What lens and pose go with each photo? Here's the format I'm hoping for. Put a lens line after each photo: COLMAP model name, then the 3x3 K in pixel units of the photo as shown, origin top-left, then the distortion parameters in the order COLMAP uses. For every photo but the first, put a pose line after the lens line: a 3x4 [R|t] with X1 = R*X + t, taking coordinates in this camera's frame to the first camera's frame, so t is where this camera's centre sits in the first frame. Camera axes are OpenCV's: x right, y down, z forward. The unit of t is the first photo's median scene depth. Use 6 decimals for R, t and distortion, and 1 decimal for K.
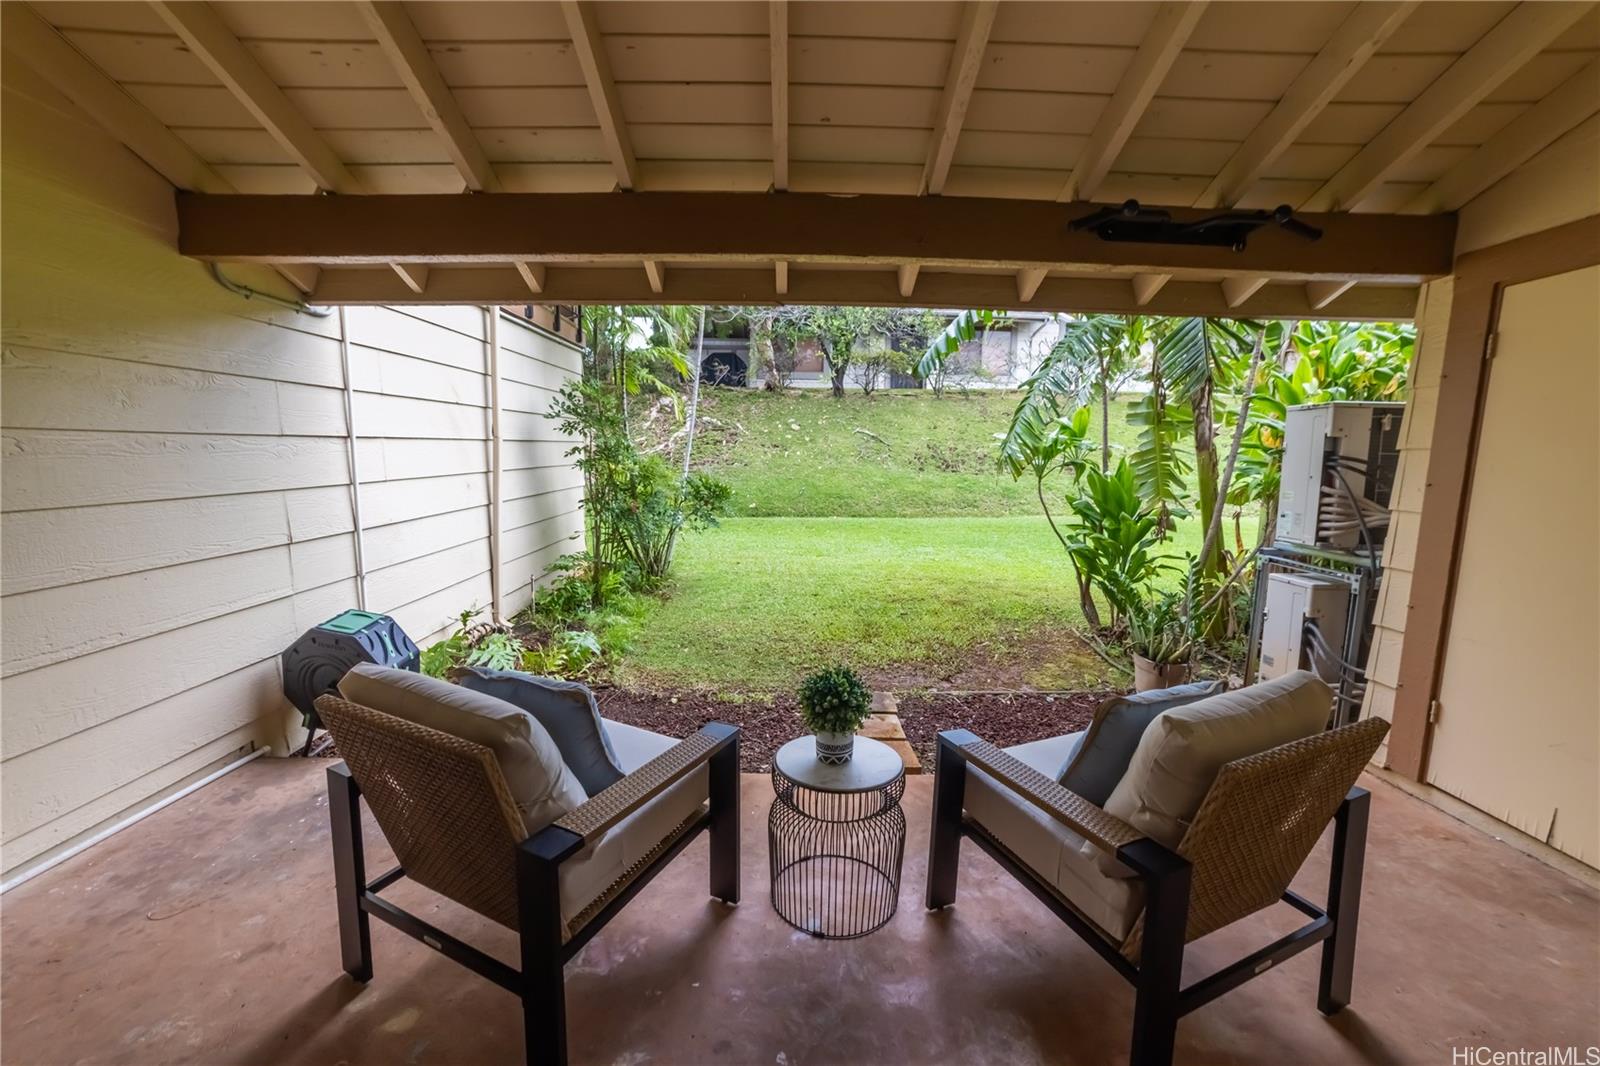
lens RADIAL K [[641.9, 0, 803.2], [0, 641.9, 528.6], [0, 0, 1]] dist [-0.003563, 0.000080]
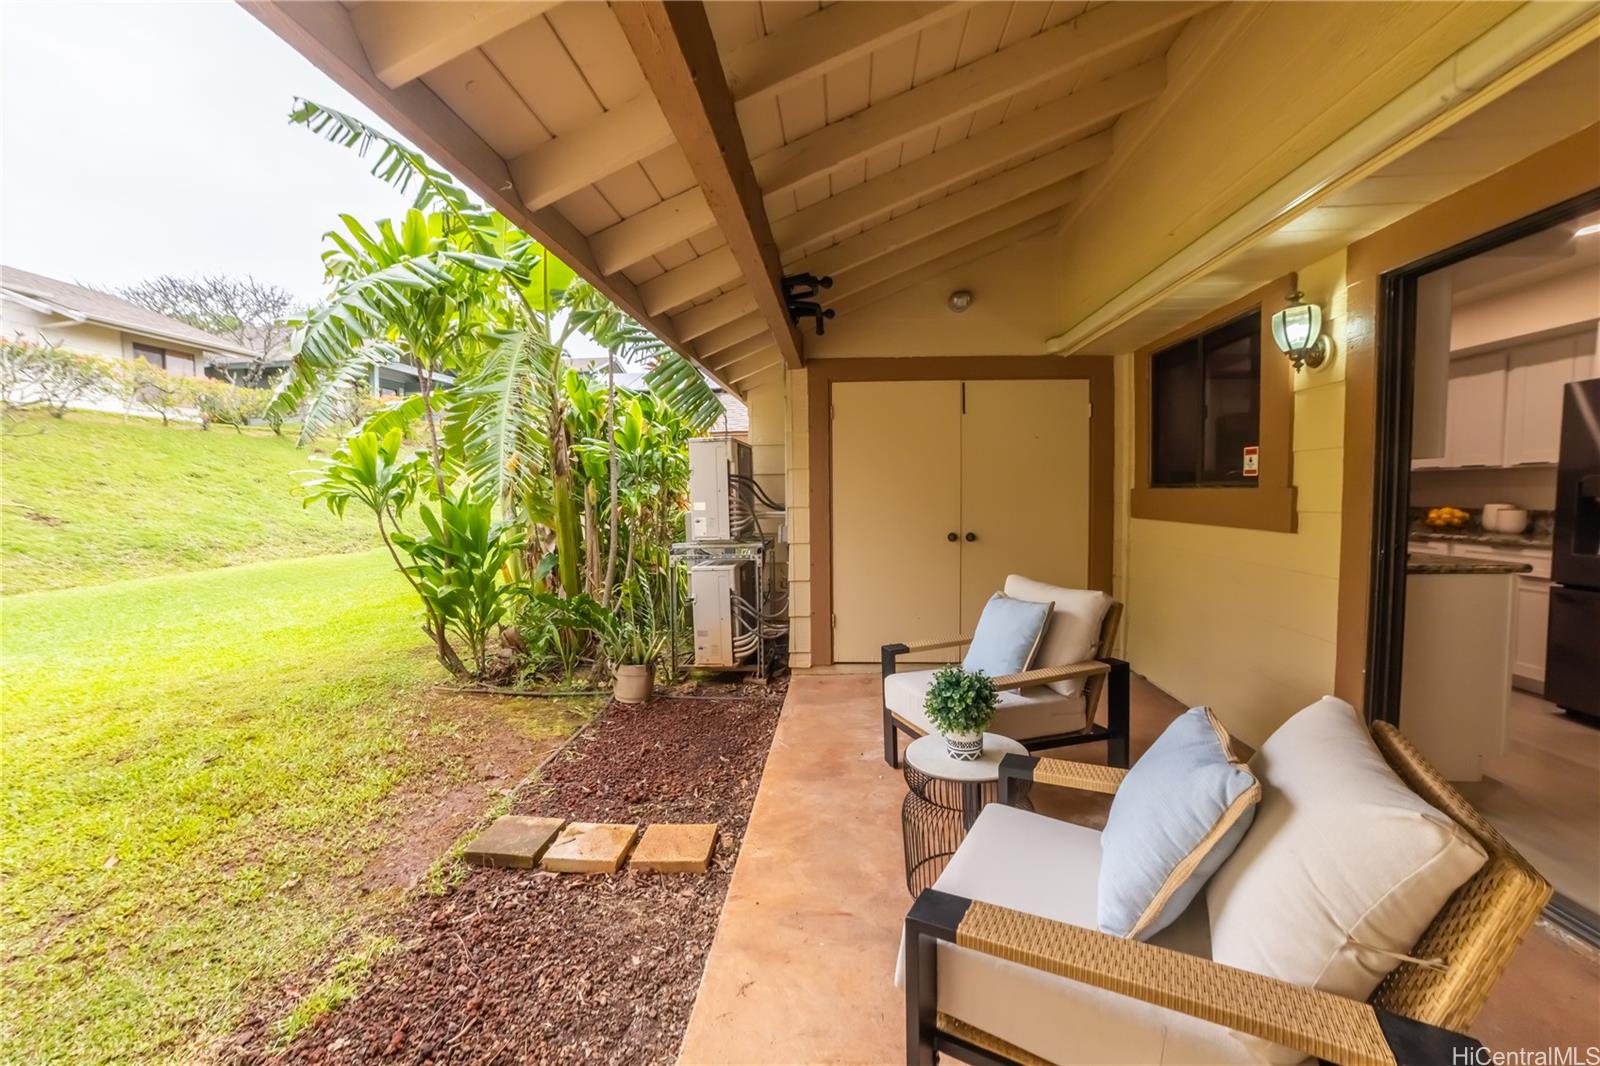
lens RADIAL K [[641.9, 0, 803.6], [0, 641.9, 530.6], [0, 0, 1]] dist [-0.003563, 0.000080]
pose [[0.111734, -0.067558, 0.991439, -0.245334], [0.138362, 0.989026, 0.051800, -0.018210], [-0.984059, 0.131389, 0.119855, 0.285324]]
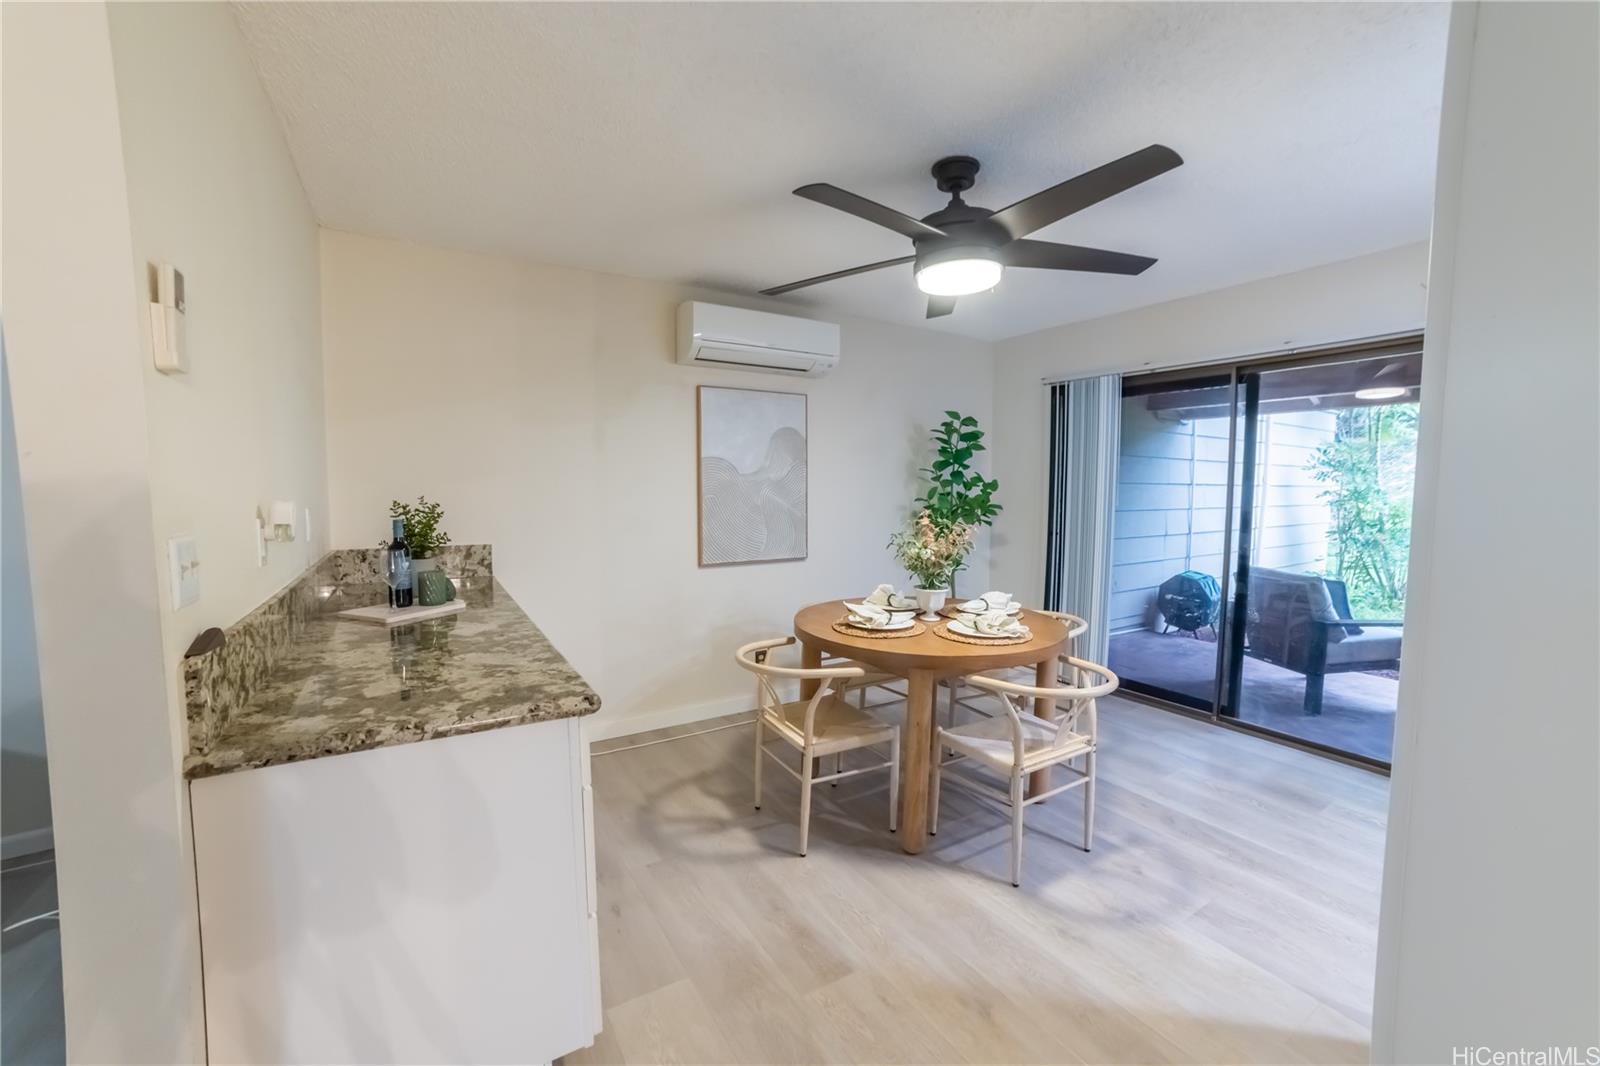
lens RADIAL K [[641.9, 0, 809.6], [0, 641.9, 522.3], [0, 0, 1]] dist [-0.003563, 0.000080]
pose [[0.543168, 0.042863, -0.838529, 0.178257], [-0.109096, 0.993833, -0.019866, 0.081917], [0.832506, 0.102271, 0.544494, -0.611047]]
